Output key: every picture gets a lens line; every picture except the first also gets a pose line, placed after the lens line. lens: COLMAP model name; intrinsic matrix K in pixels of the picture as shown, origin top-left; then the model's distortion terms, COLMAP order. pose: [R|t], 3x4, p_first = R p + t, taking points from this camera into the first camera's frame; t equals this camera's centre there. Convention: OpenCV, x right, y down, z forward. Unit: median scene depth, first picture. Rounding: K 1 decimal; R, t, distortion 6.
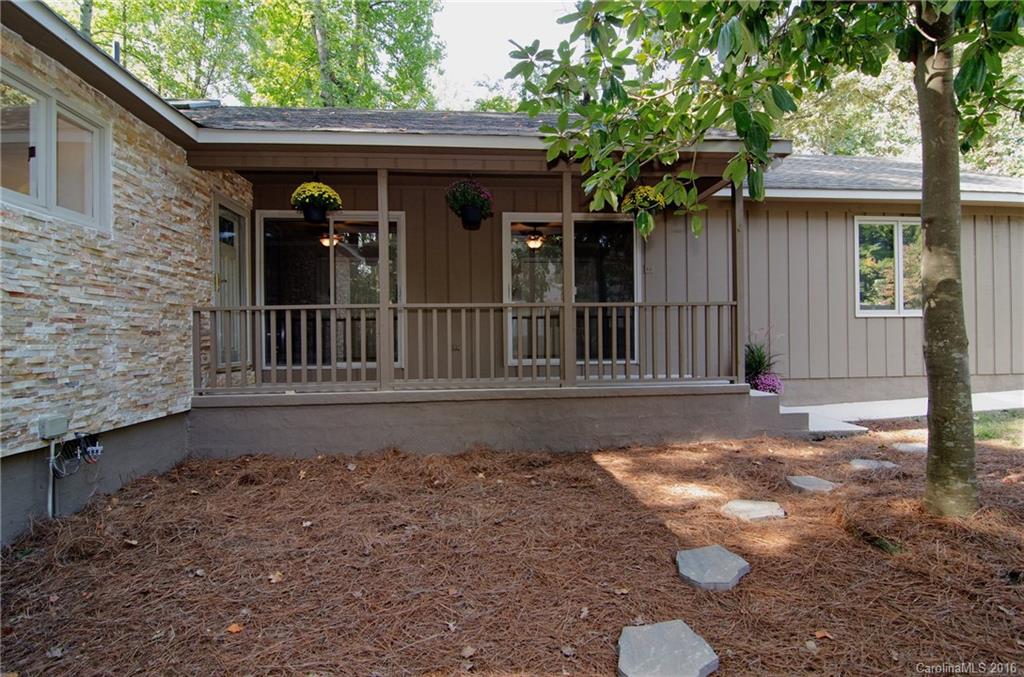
lens RADIAL K [[493.2, 0, 510.5], [0, 493.2, 340.7], [0, 0, 1]] dist [-0.003301, -0.012446]
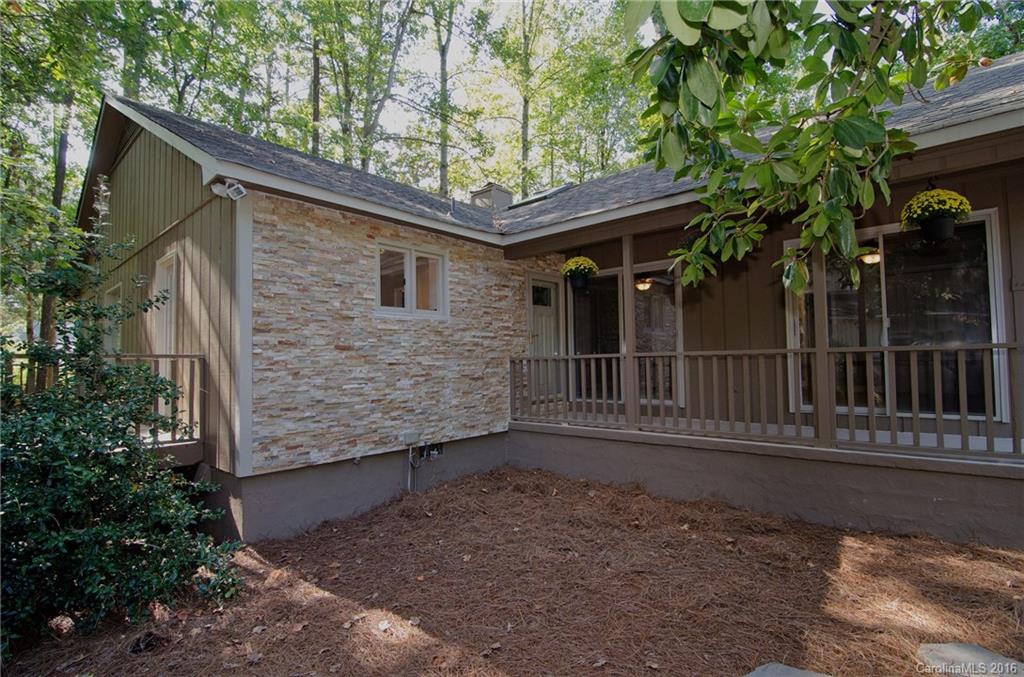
lens RADIAL K [[493.2, 0, 510.5], [0, 493.2, 340.7], [0, 0, 1]] dist [-0.003301, -0.012446]
pose [[0.683981, -0.029079, -0.728920, 0.470179], [0.008866, 0.999463, -0.031553, -0.087271], [0.729446, 0.015119, 0.683871, 0.032844]]
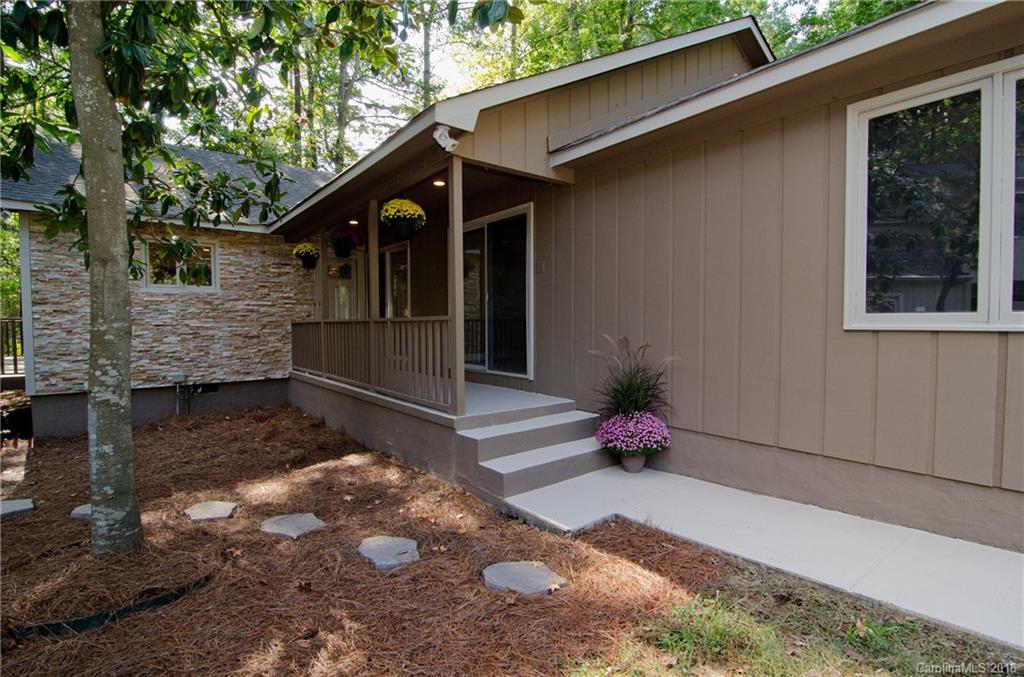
lens RADIAL K [[493.2, 0, 510.5], [0, 493.2, 340.7], [0, 0, 1]] dist [-0.003301, -0.012446]
pose [[0.539265, 0.041173, -0.841129, 1.576741], [0.000255, 0.998796, 0.049054, -0.102470], [0.842136, -0.026668, 0.538606, 0.837479]]
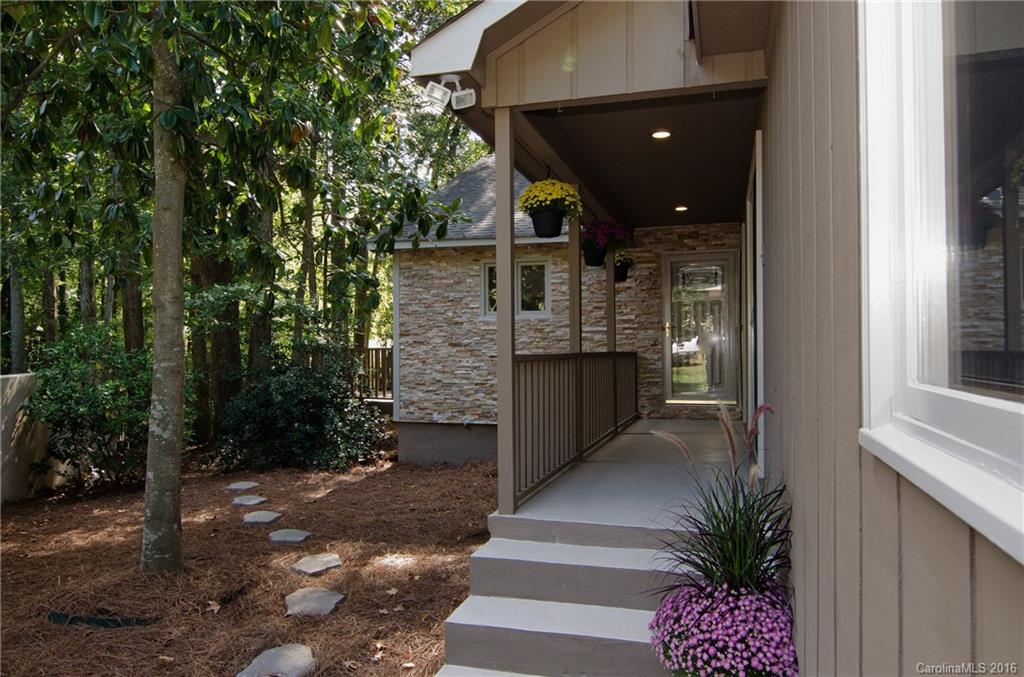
lens RADIAL K [[695.1, 0, 512.0], [0, 695.1, 338.5], [0, 0, 1]] dist [-0.011327, -0.002336]
pose [[-0.369154, 0.000511, -0.929368, 1.500928], [0.010632, 0.999937, -0.003674, -0.122530], [0.929307, -0.011238, -0.369136, 1.675447]]
